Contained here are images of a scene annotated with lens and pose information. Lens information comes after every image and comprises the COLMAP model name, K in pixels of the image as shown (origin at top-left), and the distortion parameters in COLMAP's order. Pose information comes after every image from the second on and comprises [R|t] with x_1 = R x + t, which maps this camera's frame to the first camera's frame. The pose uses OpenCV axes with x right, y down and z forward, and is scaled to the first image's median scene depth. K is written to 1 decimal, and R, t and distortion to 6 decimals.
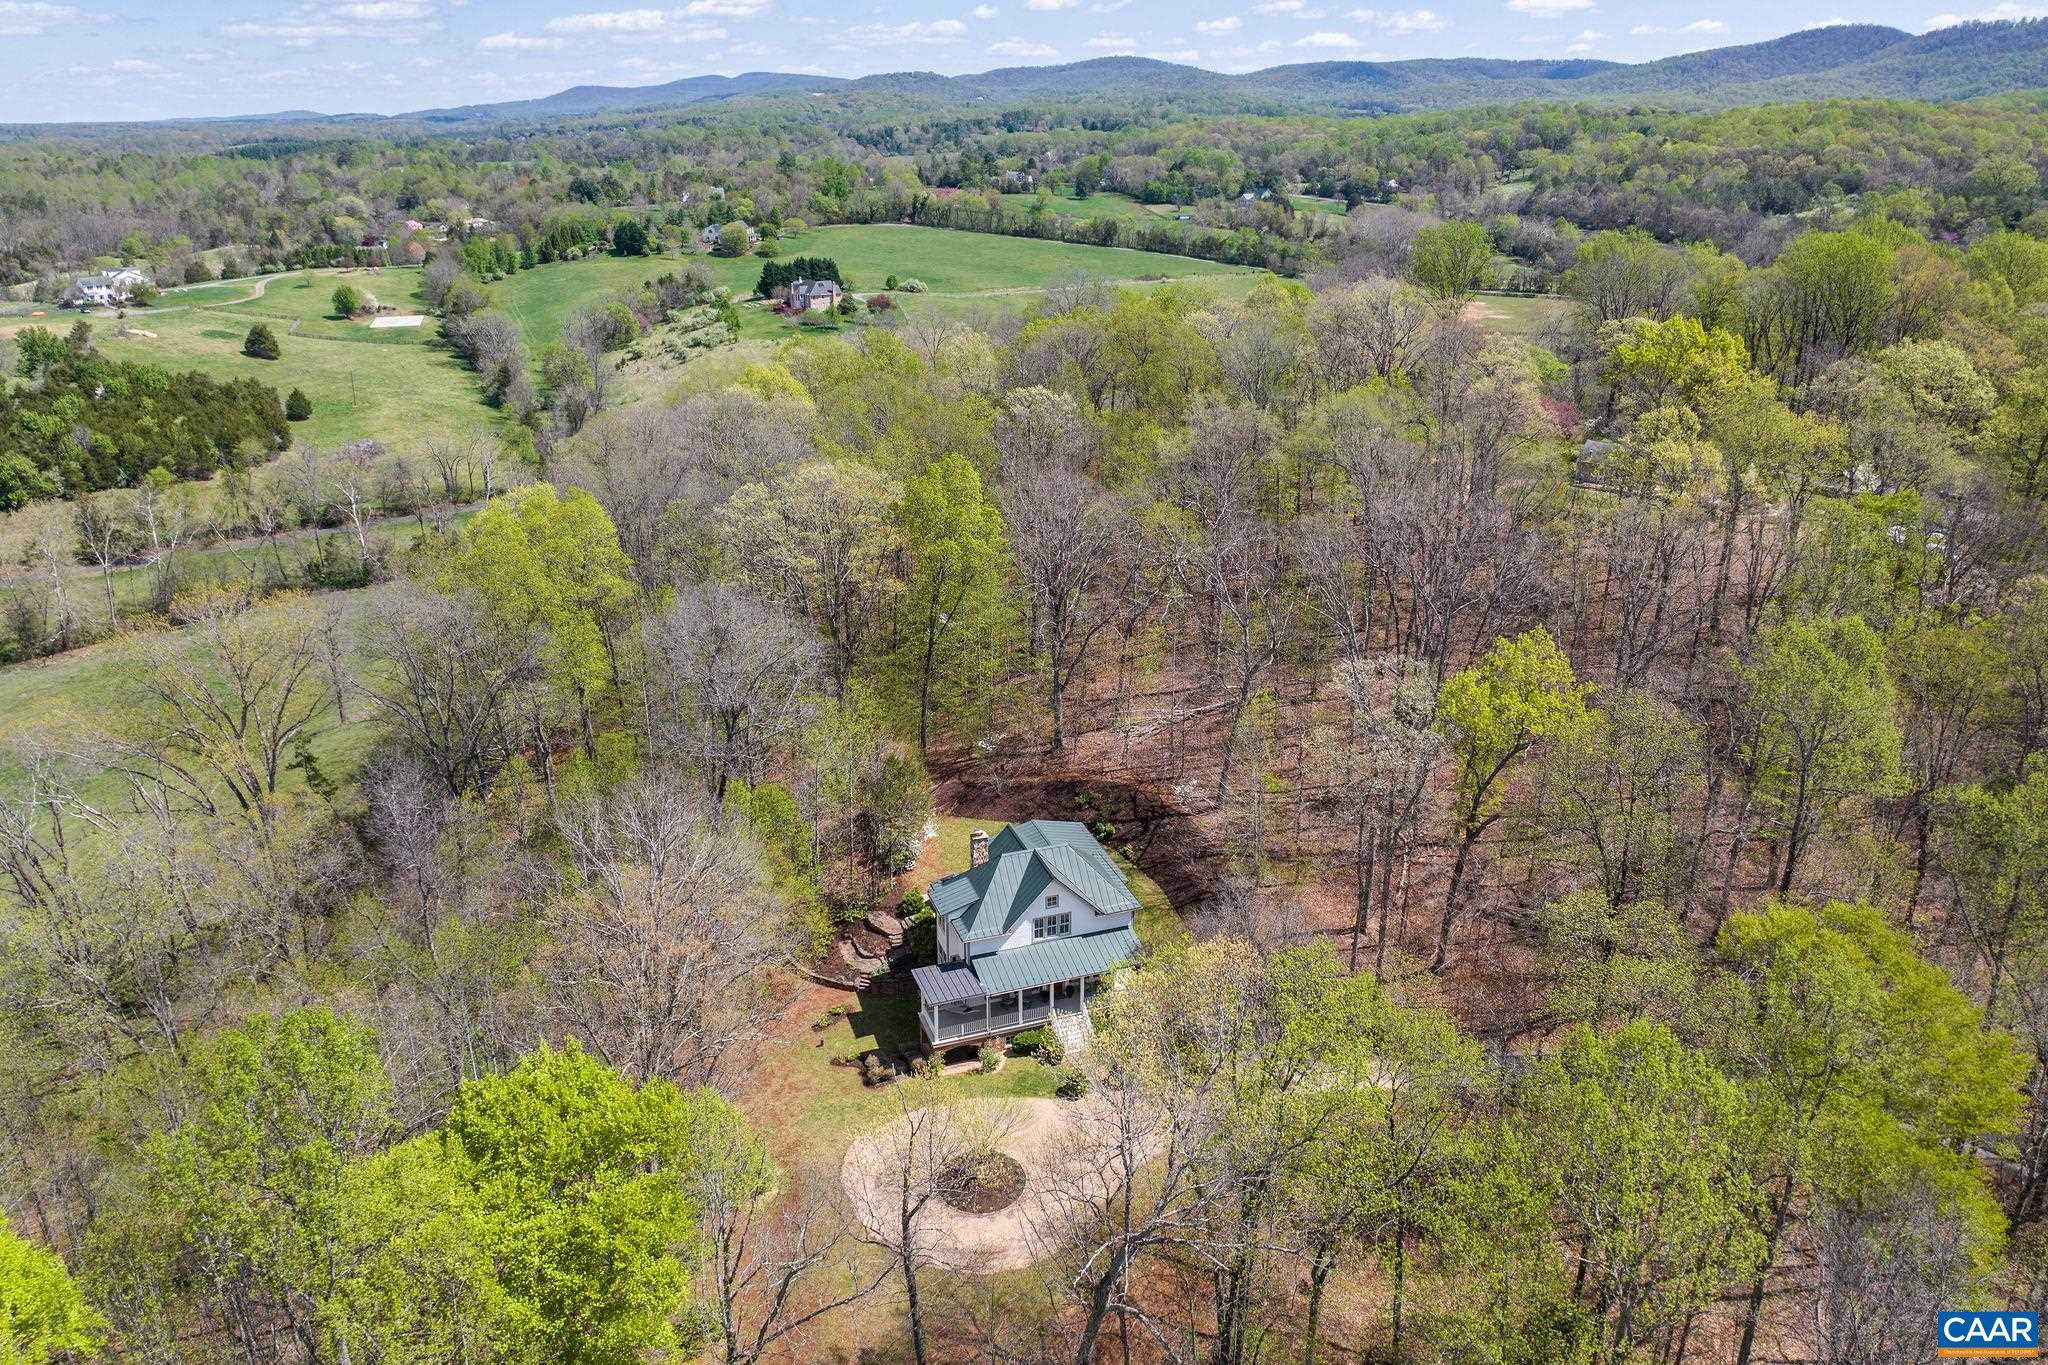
lens RADIAL K [[1472.3, 0, 1044.0], [0, 1472.3, 660.1], [0, 0, 1]] dist [-0.048286, 0.009520]
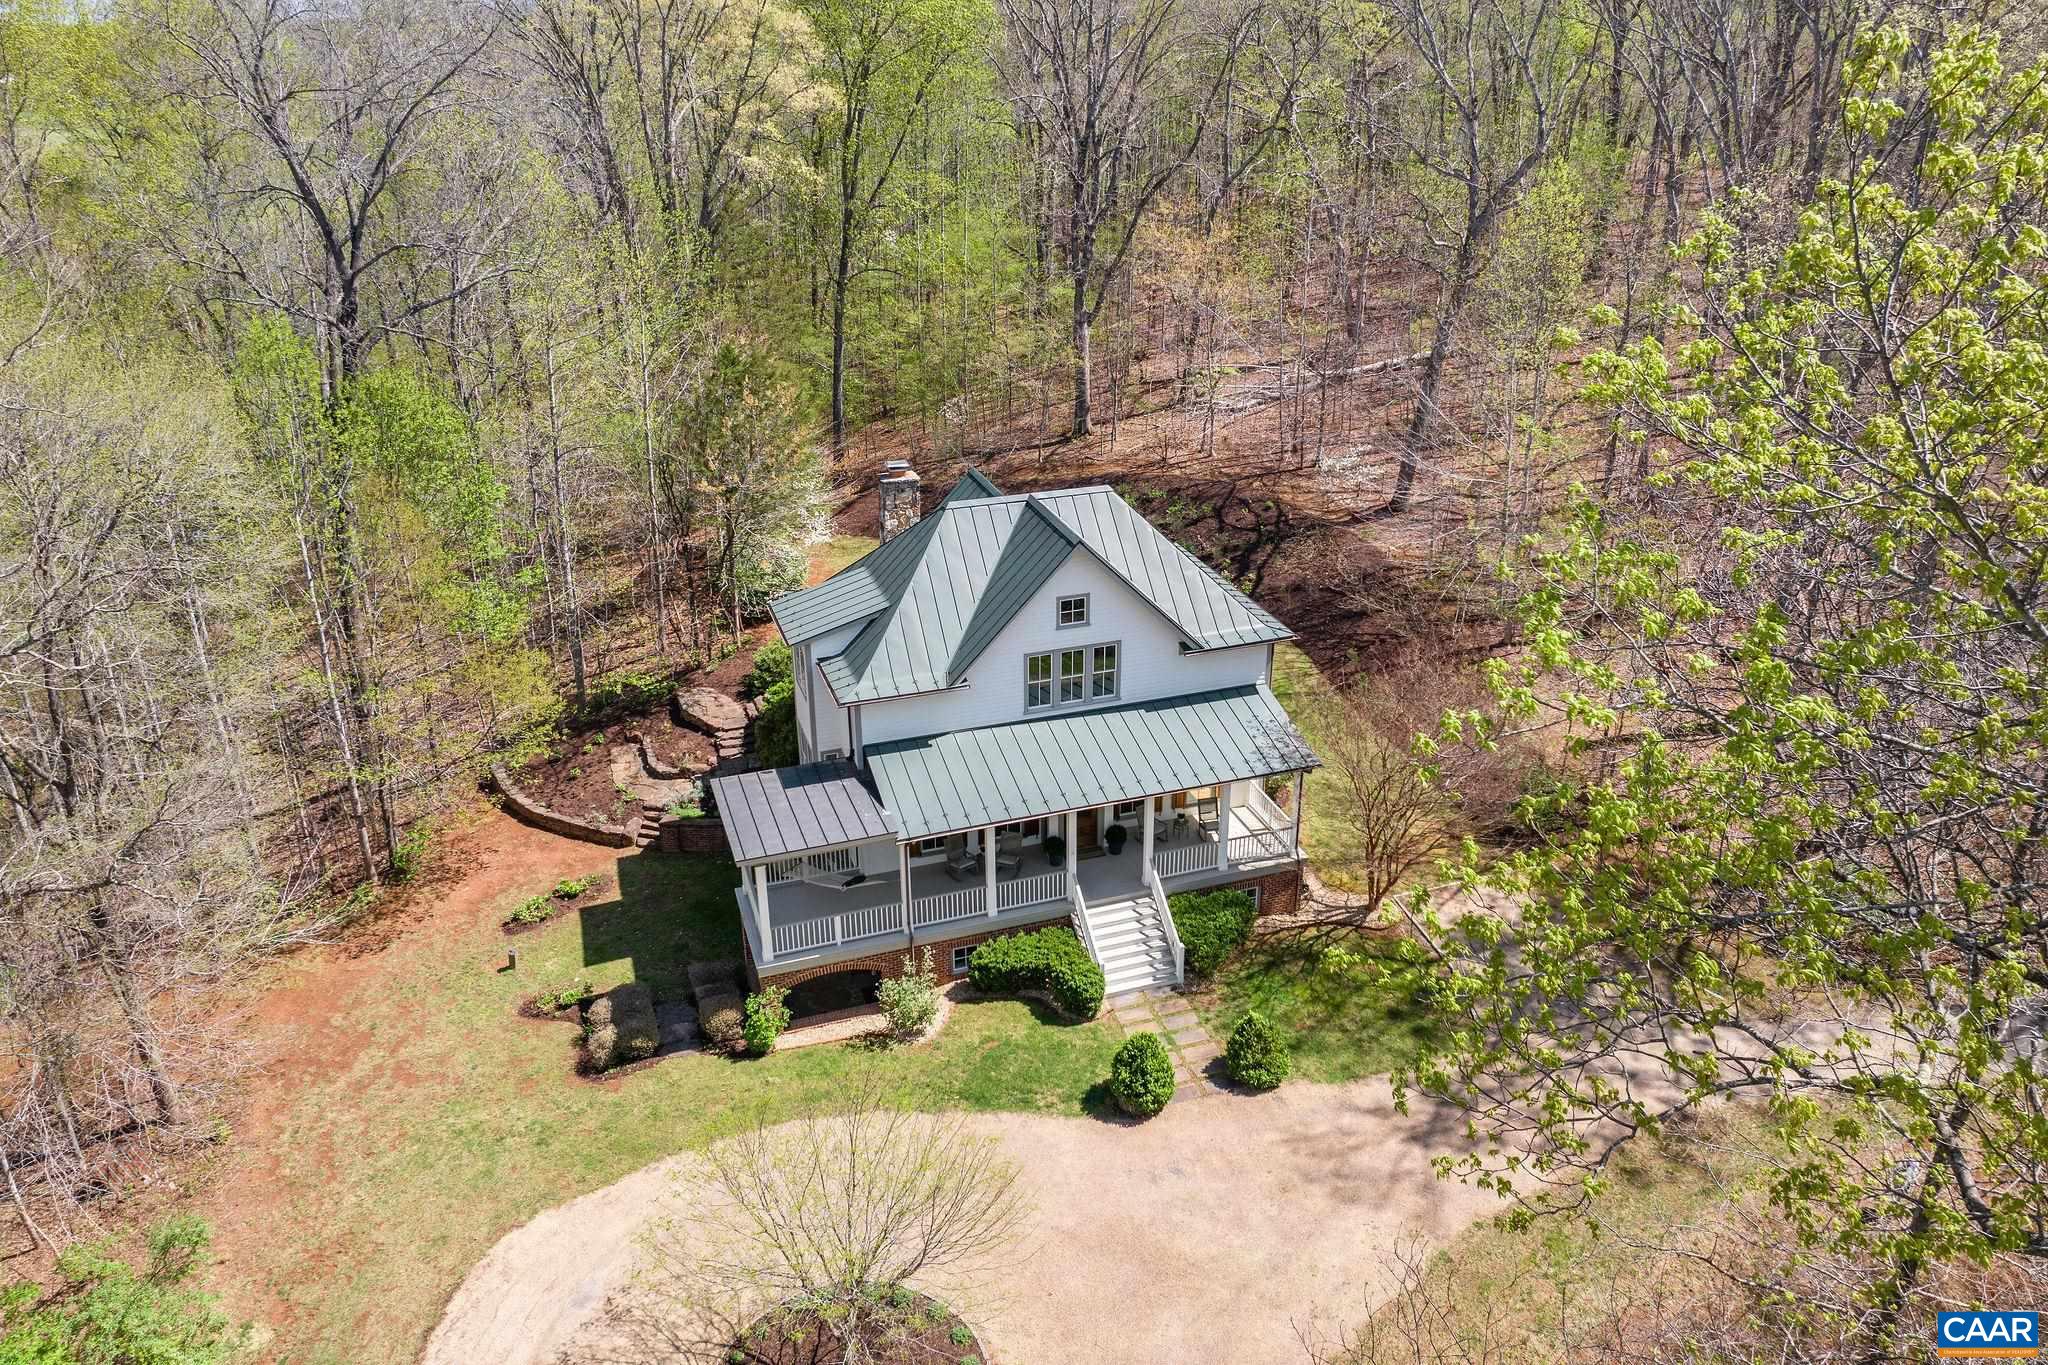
lens RADIAL K [[1472.3, 0, 1012.0], [0, 1472.3, 686.2], [0, 0, 1]] dist [-0.048286, 0.009520]
pose [[0.999342, 0.000224, -0.036265, 0.003656], [0.002202, 0.997762, 0.066828, 0.158791], [0.036198, -0.066863, 0.997105, 0.608370]]
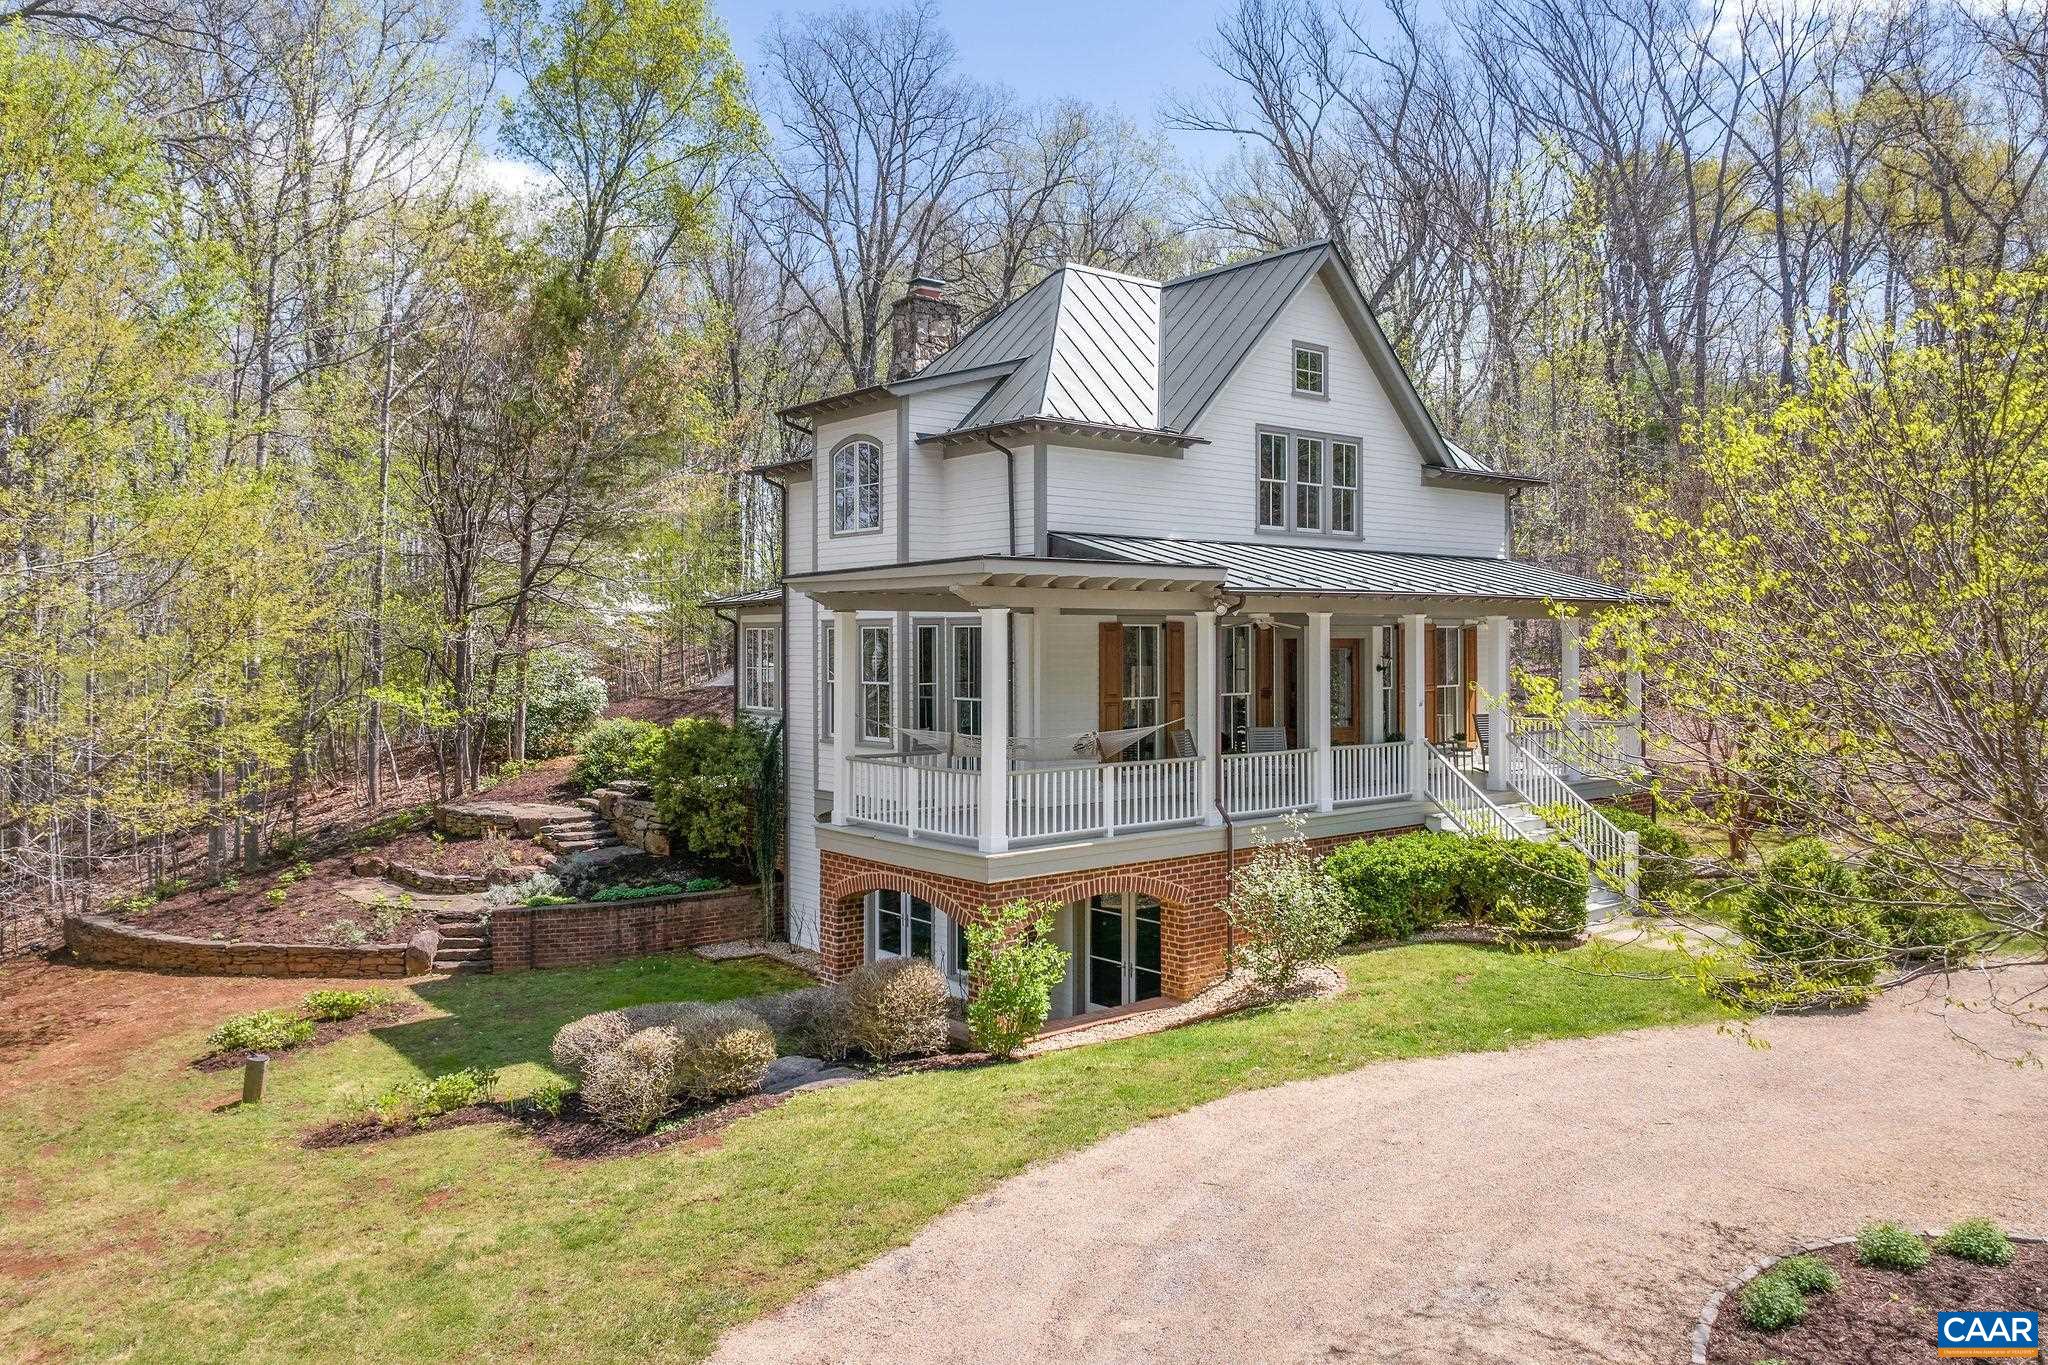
lens RADIAL K [[1472.3, 0, 1032.8], [0, 1472.3, 684.7], [0, 0, 1]] dist [-0.048286, 0.009520]
pose [[0.941692, -0.015709, 0.336108, -0.124710], [0.128010, 0.940522, -0.314694, 0.288873], [-0.311174, 0.339370, 0.887693, 0.812426]]
